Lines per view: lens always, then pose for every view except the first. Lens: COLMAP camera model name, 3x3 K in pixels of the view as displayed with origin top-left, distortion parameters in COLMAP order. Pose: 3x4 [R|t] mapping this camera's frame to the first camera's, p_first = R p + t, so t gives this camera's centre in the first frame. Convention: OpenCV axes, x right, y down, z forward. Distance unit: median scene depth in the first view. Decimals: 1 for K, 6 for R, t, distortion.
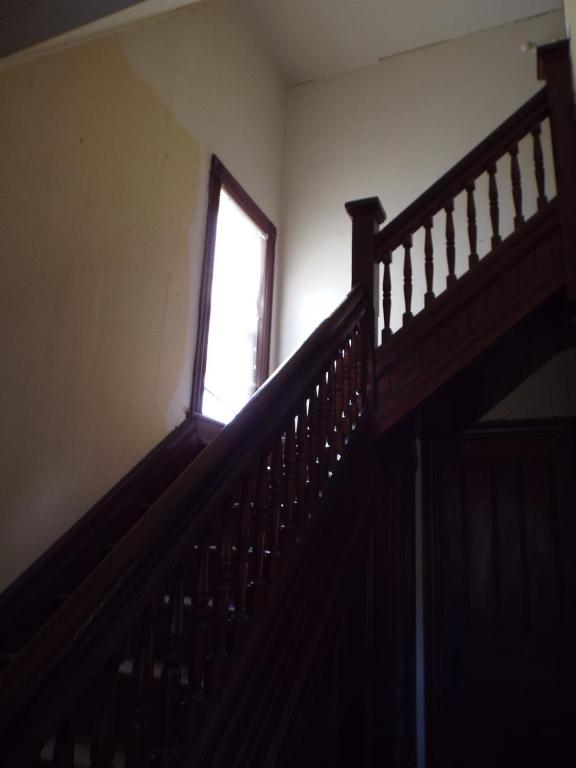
lens RADIAL K [[576.0, 0, 288.0], [0, 576.0, 384.0], [0, 0, 1]] dist [-0.012492, 0.000521]
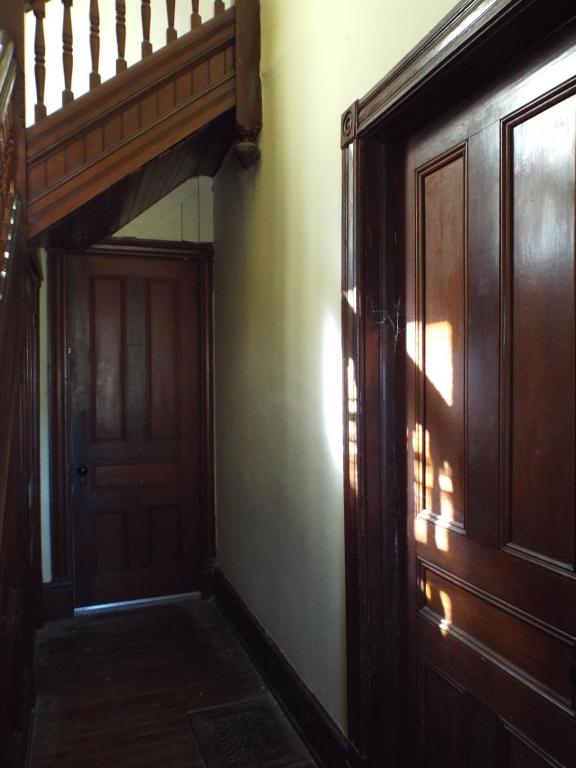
lens RADIAL K [[576.0, 0, 288.0], [0, 576.0, 384.0], [0, 0, 1]] dist [-0.012492, 0.000521]
pose [[0.733202, -0.048487, 0.678280, -0.138354], [-0.151416, 0.960772, 0.232358, 0.041401], [-0.662939, -0.273068, 0.697099, 0.089153]]
